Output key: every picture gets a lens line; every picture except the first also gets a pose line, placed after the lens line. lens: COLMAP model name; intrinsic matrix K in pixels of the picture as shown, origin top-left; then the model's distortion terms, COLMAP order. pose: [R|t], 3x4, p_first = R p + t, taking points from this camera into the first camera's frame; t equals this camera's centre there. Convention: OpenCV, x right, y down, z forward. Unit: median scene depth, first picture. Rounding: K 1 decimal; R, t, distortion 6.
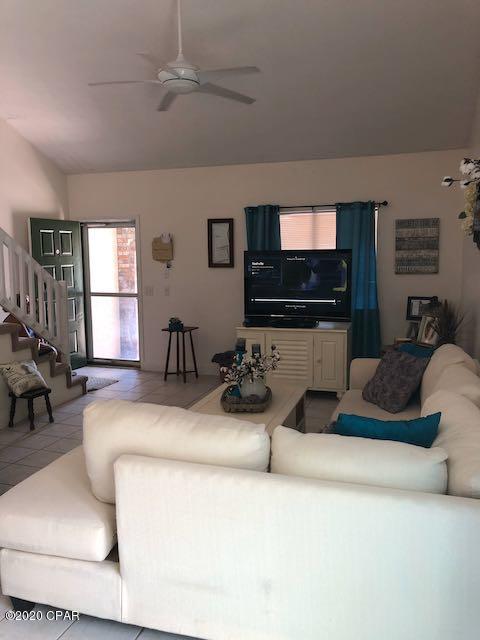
lens RADIAL K [[527.4, 0, 240.2], [0, 527.4, 321.0], [0, 0, 1]] dist [0.027802, -0.031059]
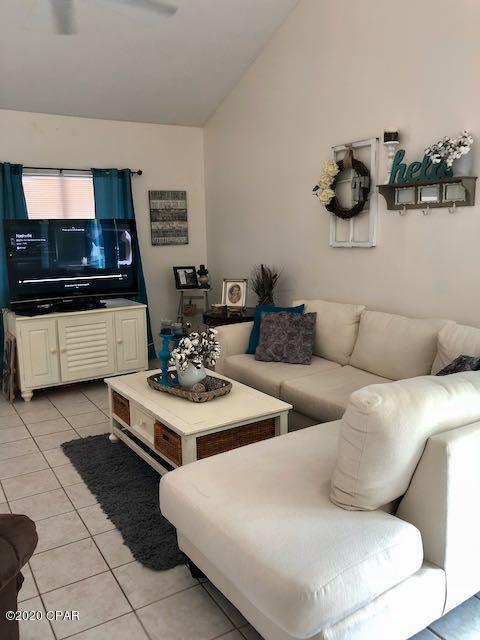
lens RADIAL K [[527.4, 0, 236.5], [0, 527.4, 316.7], [0, 0, 1]] dist [0.027802, -0.031059]
pose [[0.634988, -0.126358, 0.762118, -0.389110], [0.100889, 0.991647, 0.080354, -0.019738], [-0.765906, 0.025866, 0.642432, 0.244272]]
